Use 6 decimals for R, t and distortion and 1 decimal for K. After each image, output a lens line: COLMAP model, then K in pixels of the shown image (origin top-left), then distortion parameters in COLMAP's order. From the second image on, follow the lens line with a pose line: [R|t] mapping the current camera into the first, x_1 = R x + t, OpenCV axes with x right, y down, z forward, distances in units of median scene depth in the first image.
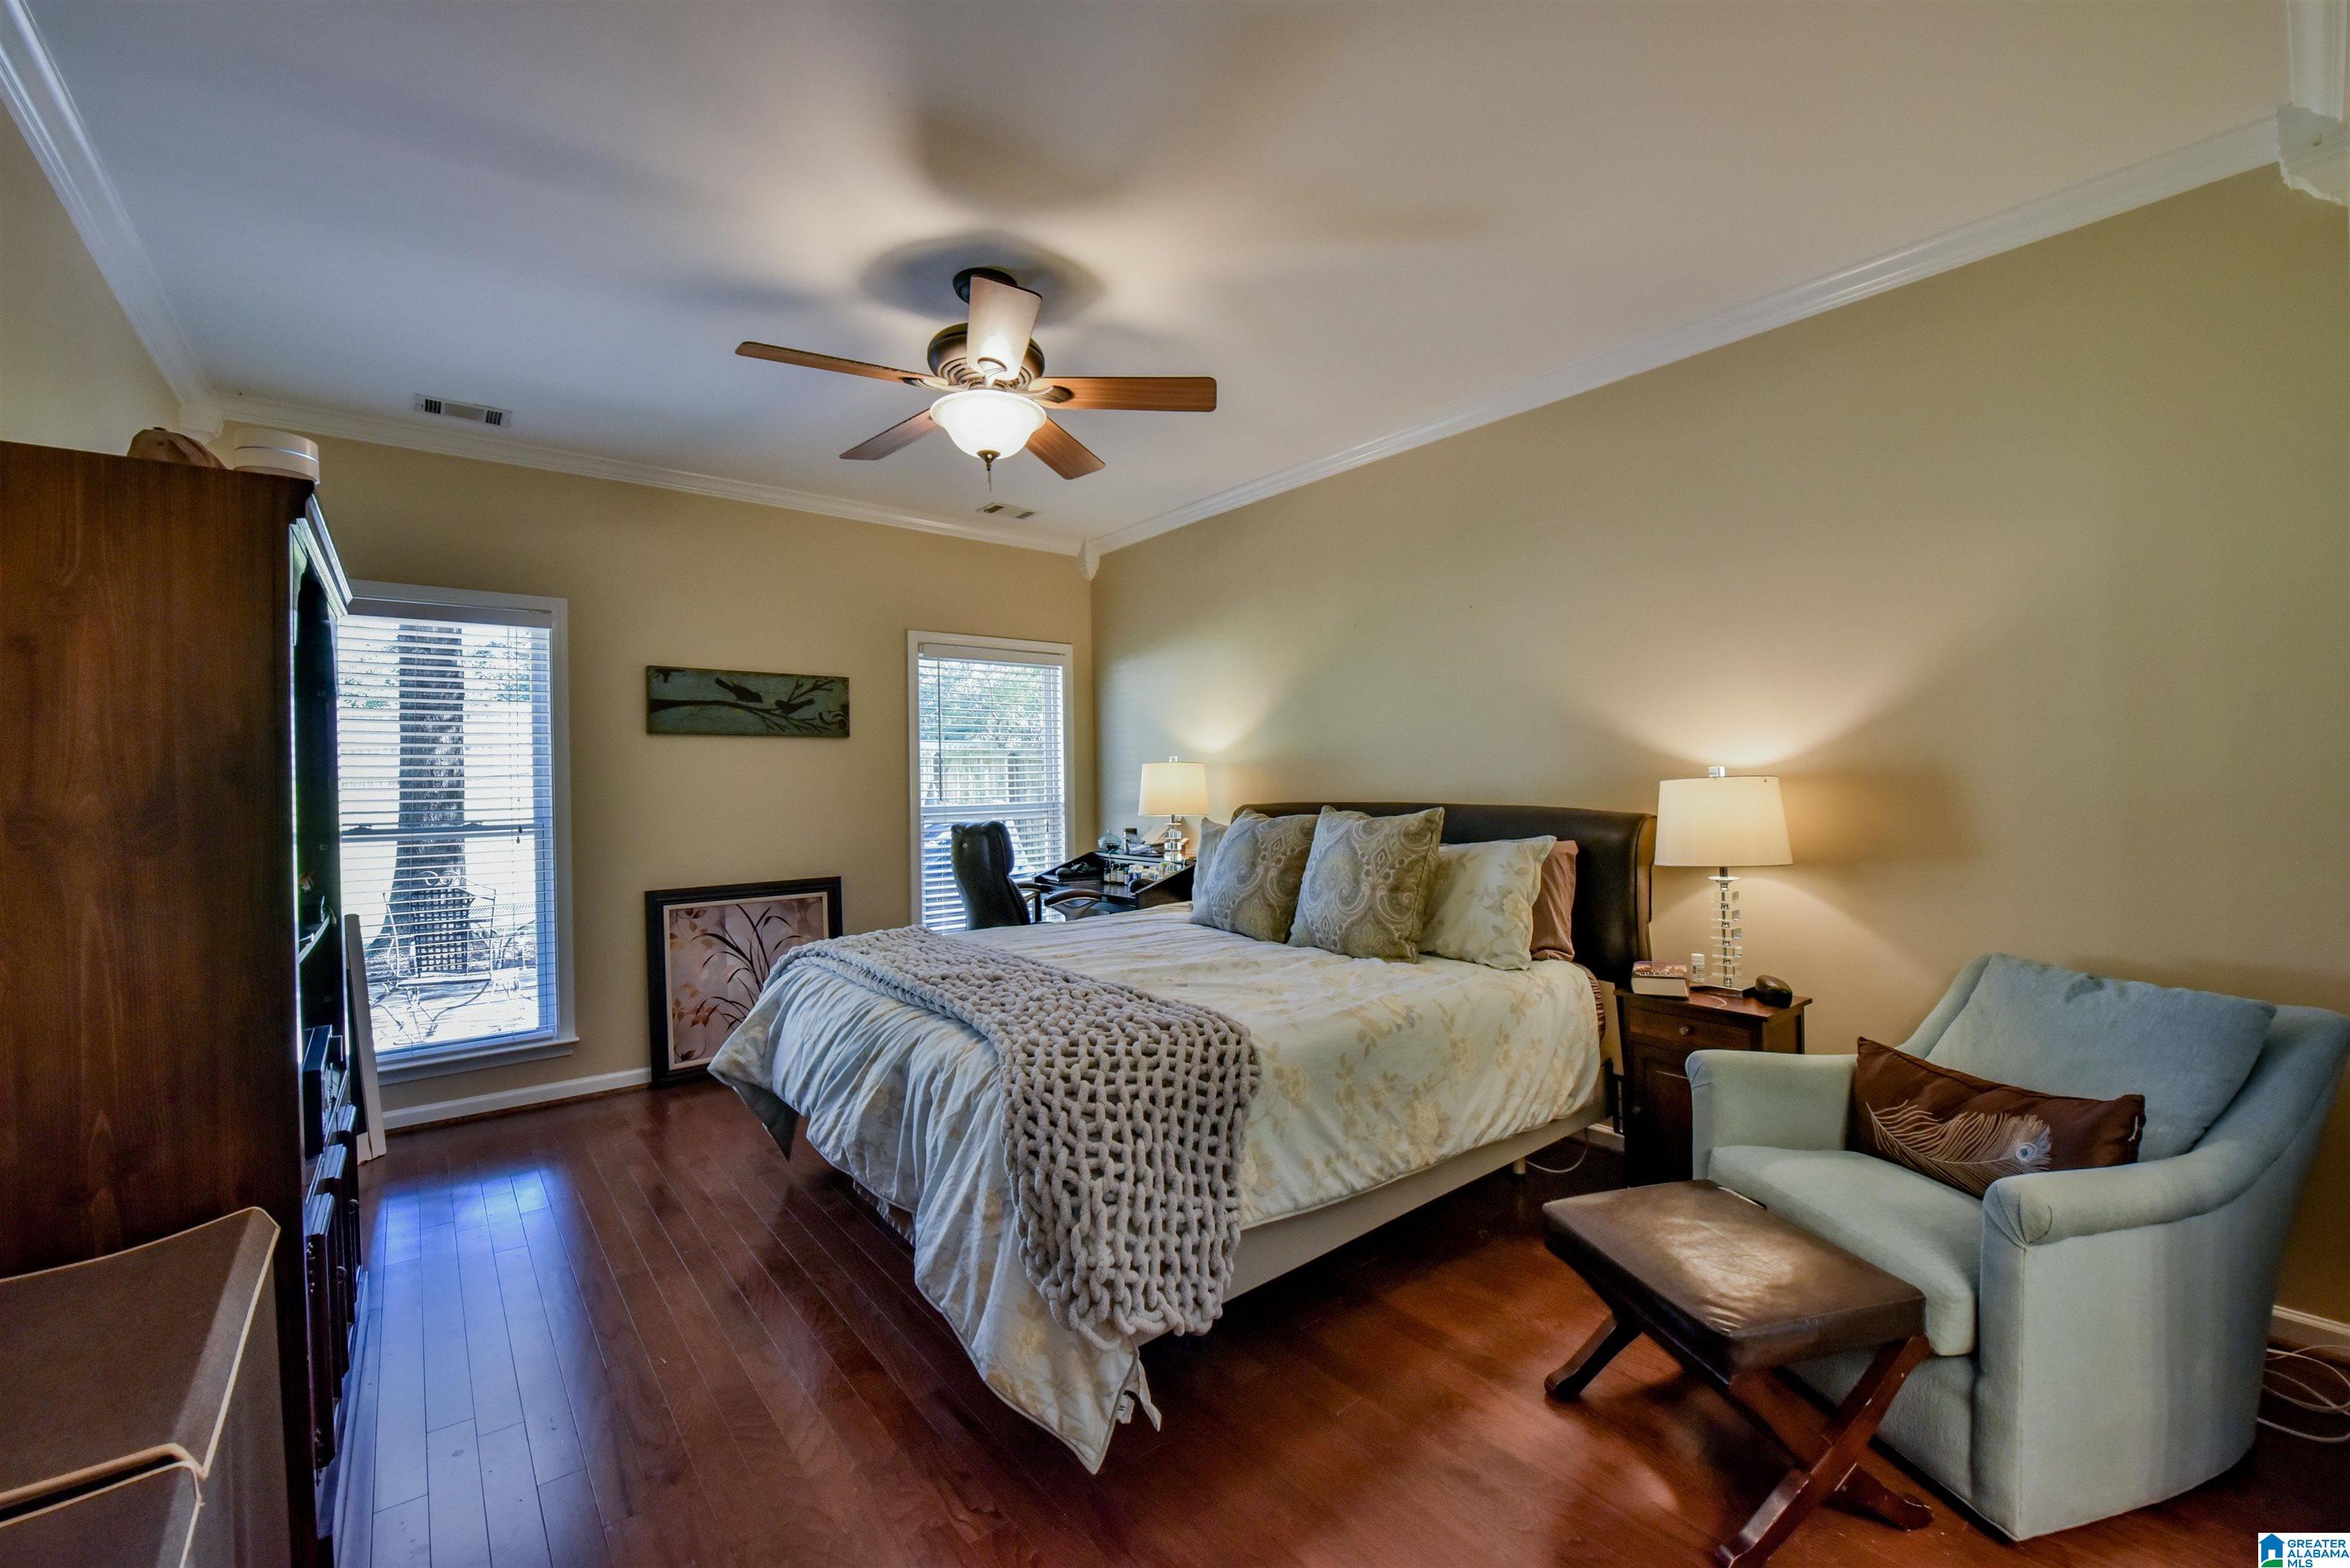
lens RADIAL K [[945.2, 0, 1173.5], [0, 945.2, 781.0], [0, 0, 1]] dist [-0.016472, -0.000103]
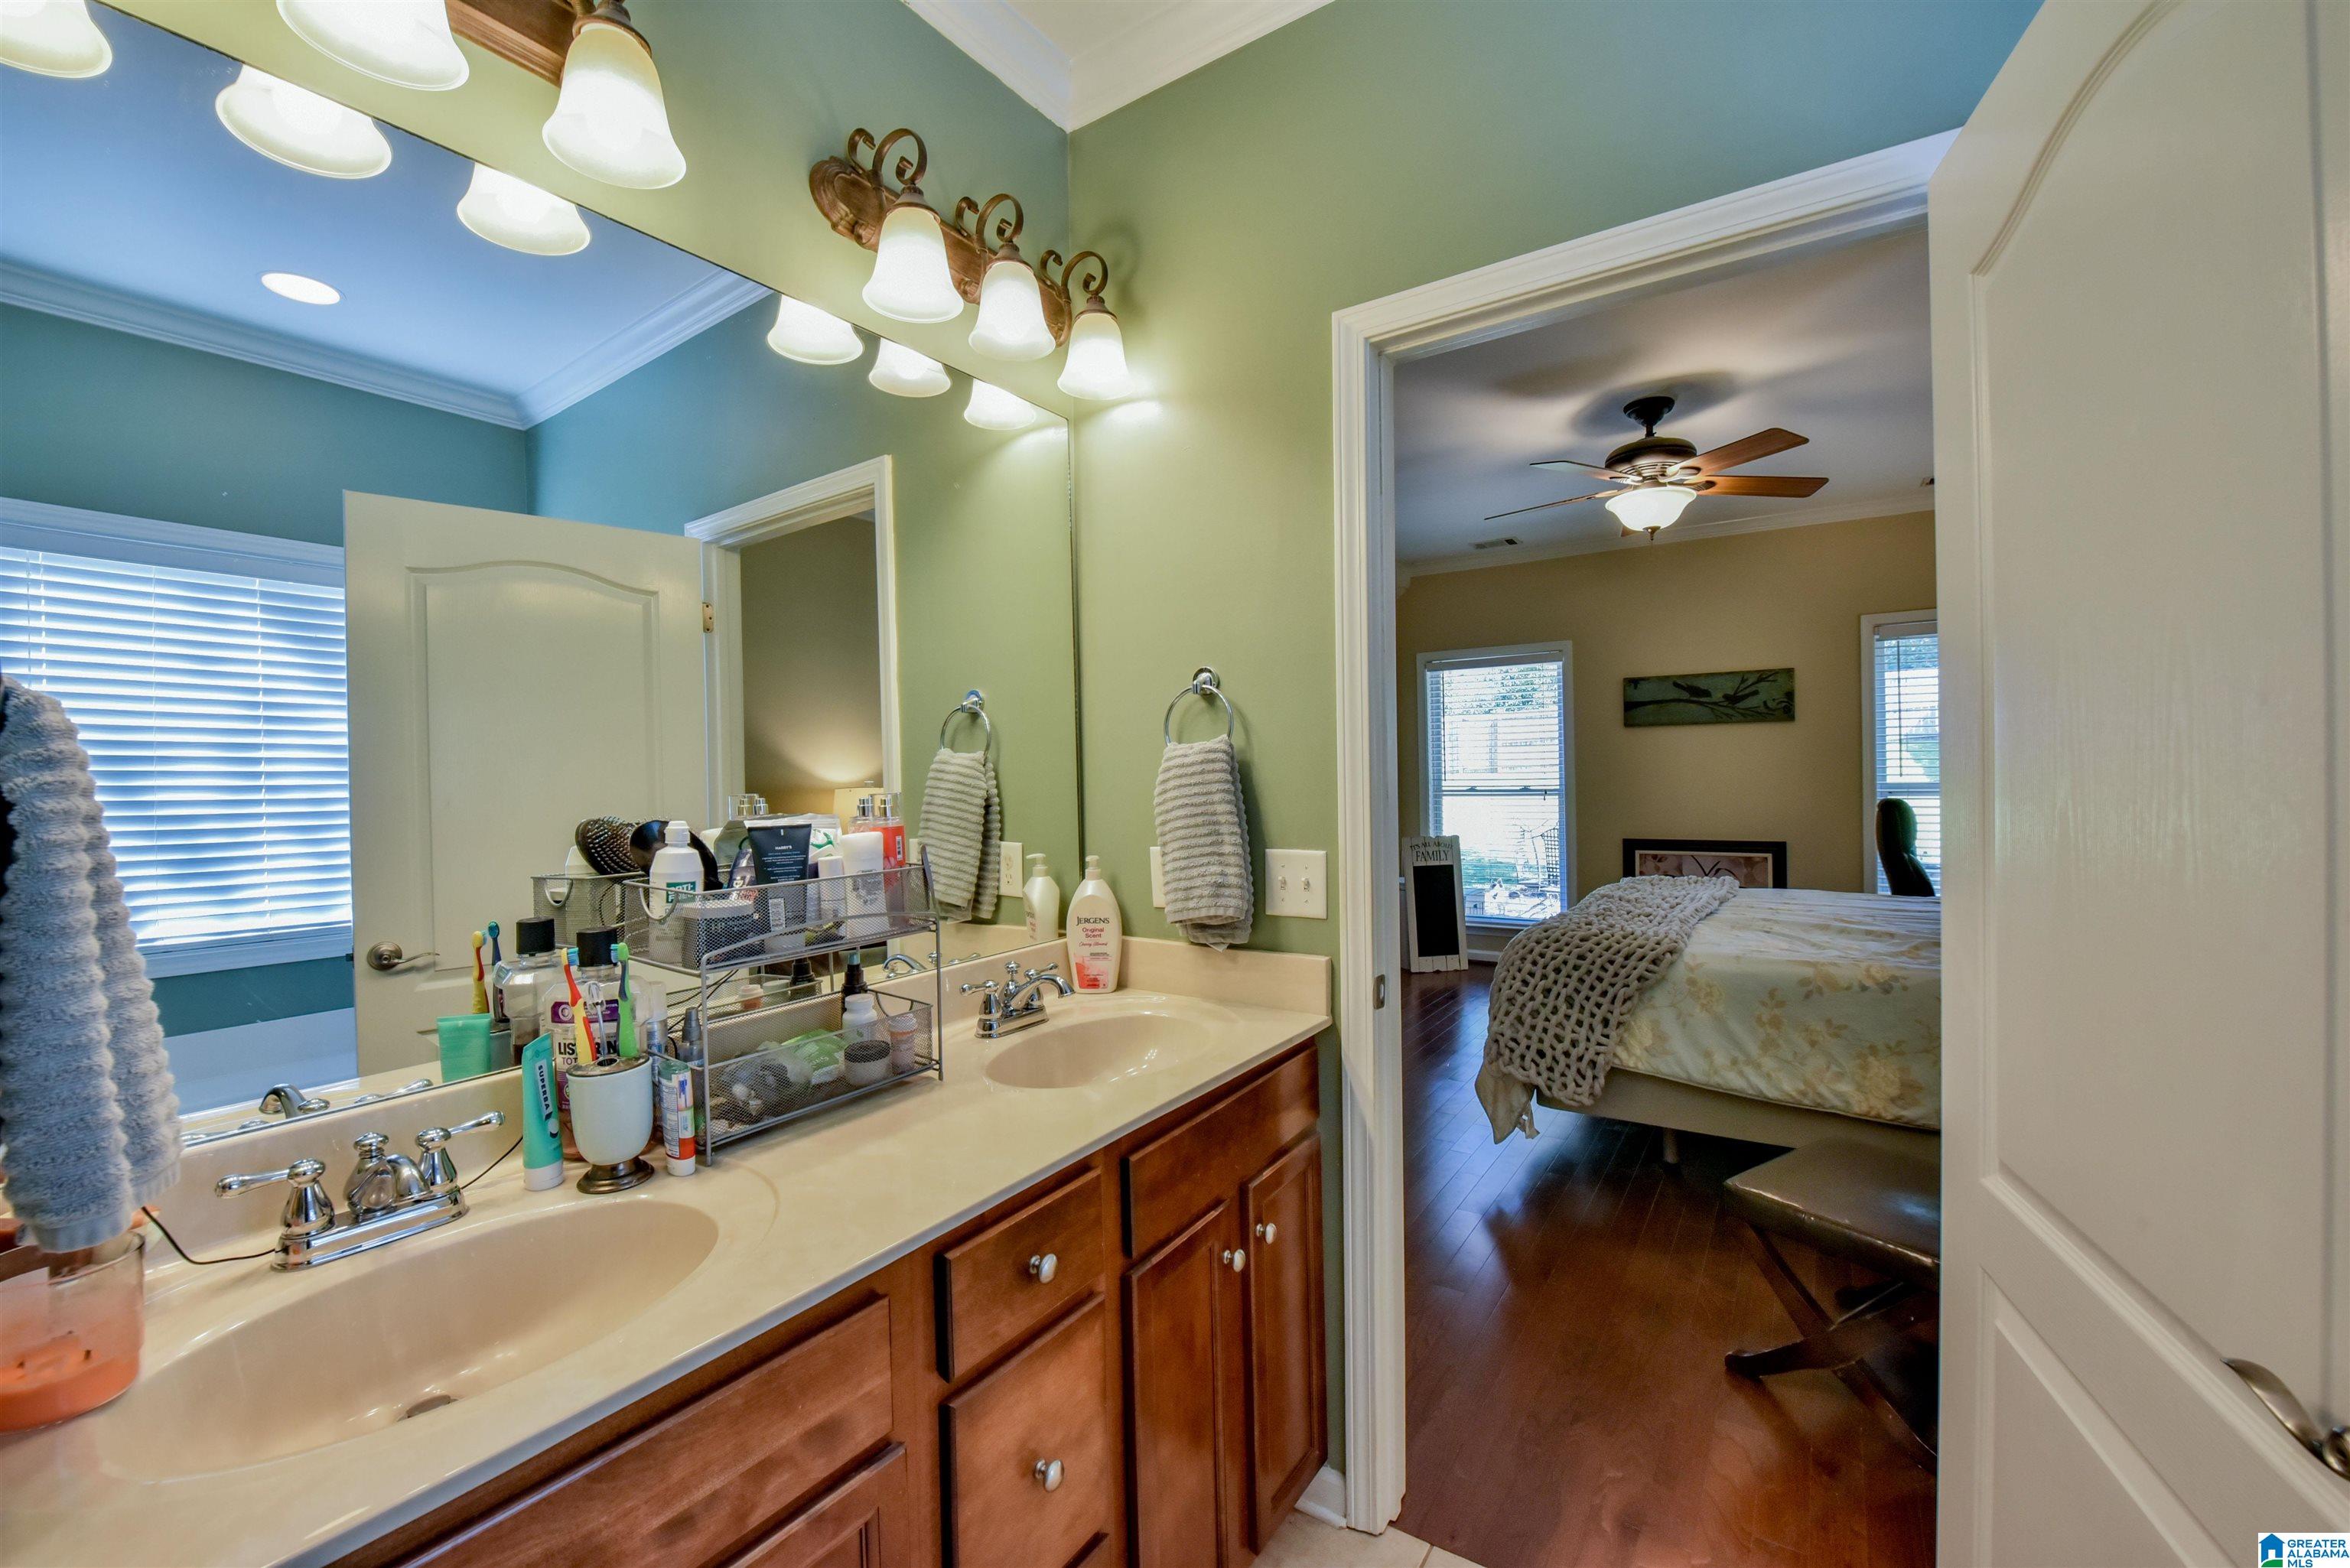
lens RADIAL K [[945.2, 0, 1175.4], [0, 945.2, 784.2], [0, 0, 1]] dist [-0.016472, -0.000103]
pose [[0.288397, 0.021132, -0.957278, 0.592770], [0.014770, 0.999539, 0.026515, -0.011657], [0.957397, -0.021786, 0.287952, -0.050309]]
